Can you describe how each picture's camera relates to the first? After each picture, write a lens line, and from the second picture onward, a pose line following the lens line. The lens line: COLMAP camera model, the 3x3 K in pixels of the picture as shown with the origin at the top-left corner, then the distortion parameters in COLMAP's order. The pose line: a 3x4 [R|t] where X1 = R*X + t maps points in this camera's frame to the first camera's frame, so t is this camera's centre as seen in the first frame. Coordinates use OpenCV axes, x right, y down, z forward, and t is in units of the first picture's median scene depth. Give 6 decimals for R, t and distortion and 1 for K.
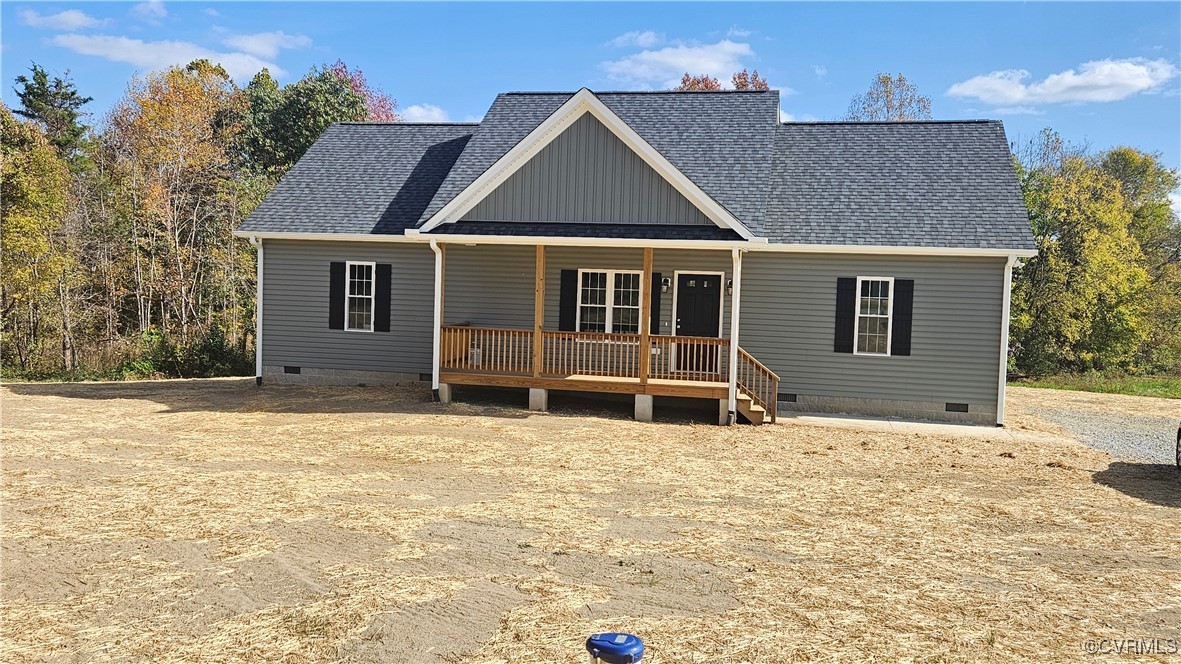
lens RADIAL K [[911.4, 0, 590.5], [0, 911.4, 332.0], [0, 0, 1]] dist [0.000970, -0.000704]
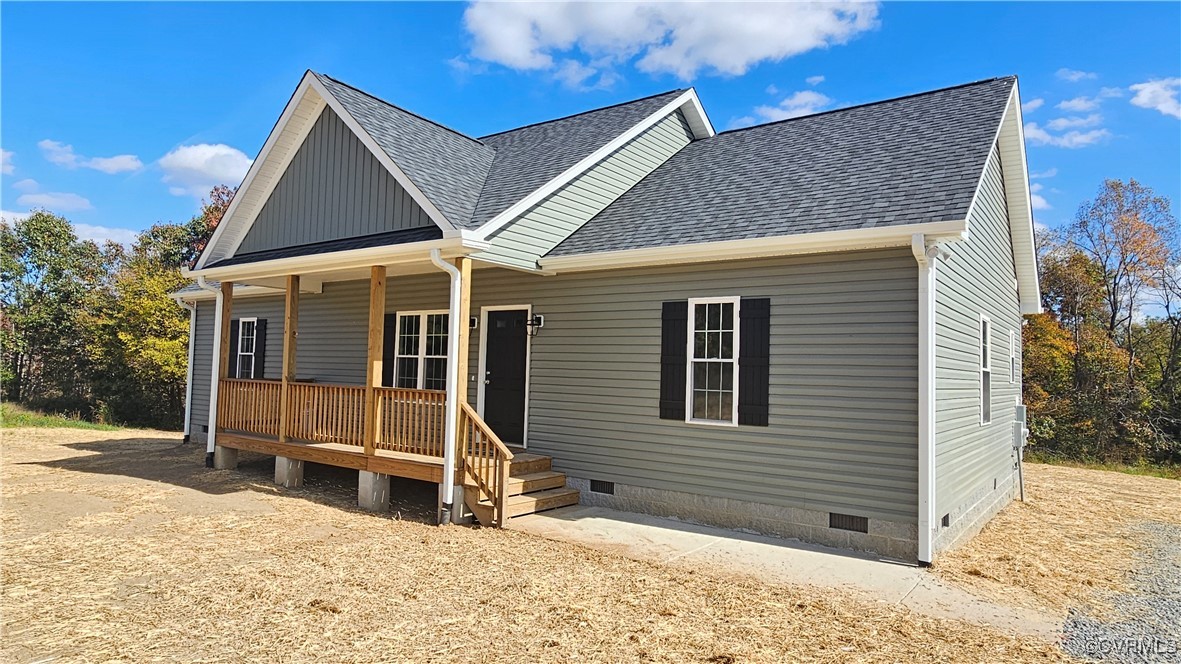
lens RADIAL K [[691.8, 0, 590.5], [0, 691.8, 332.0], [0, 0, 1]] dist [-0.016447, -0.000204]
pose [[0.928594, -0.025205, -0.370239, 0.411089], [-0.022560, 0.992011, -0.124119, 0.023641], [0.370410, 0.123609, 0.920607, 0.540290]]
